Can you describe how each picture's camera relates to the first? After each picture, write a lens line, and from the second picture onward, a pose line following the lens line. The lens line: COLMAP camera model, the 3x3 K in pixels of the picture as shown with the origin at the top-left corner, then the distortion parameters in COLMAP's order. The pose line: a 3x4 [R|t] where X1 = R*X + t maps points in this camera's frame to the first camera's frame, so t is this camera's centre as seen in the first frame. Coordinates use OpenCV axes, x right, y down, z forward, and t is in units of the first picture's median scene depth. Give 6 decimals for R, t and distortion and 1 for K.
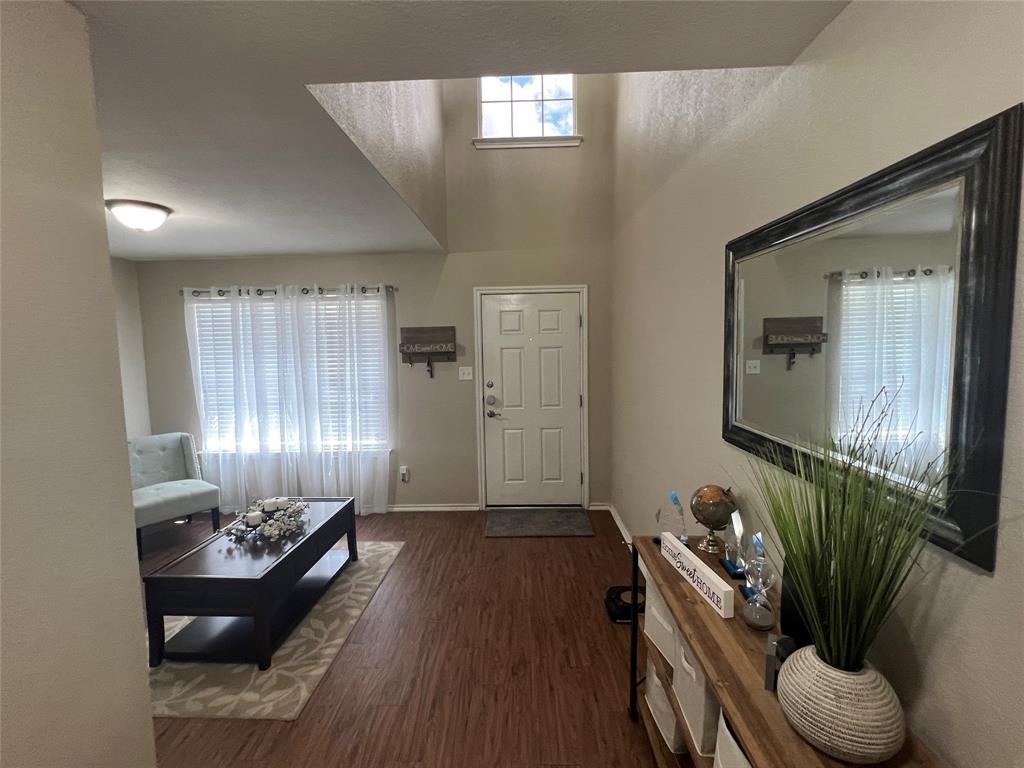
lens RADIAL K [[475.6, 0, 509.1], [0, 475.6, 379.7], [0, 0, 1]] dist [-0.002659, -0.000151]
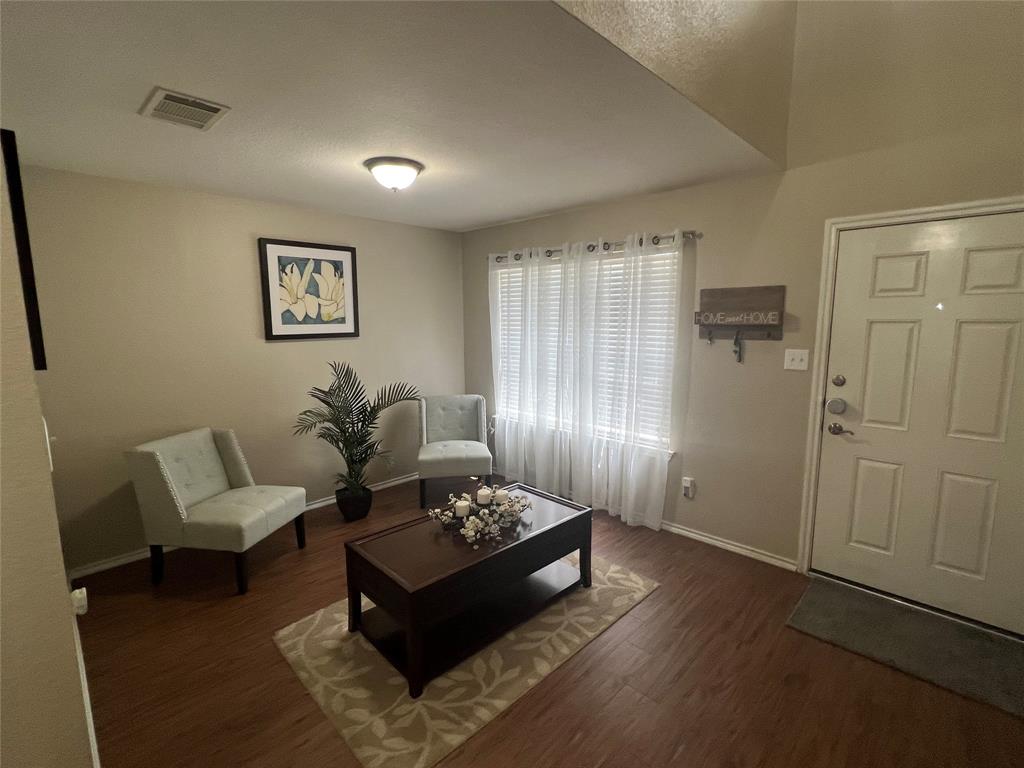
lens RADIAL K [[475.6, 0, 509.1], [0, 475.6, 379.7], [0, 0, 1]] dist [-0.002659, -0.000151]
pose [[0.727628, 0.106228, -0.677697, 0.065323], [-0.062686, 0.994100, 0.088518, -0.018997], [0.683102, -0.021926, 0.729994, 0.275887]]
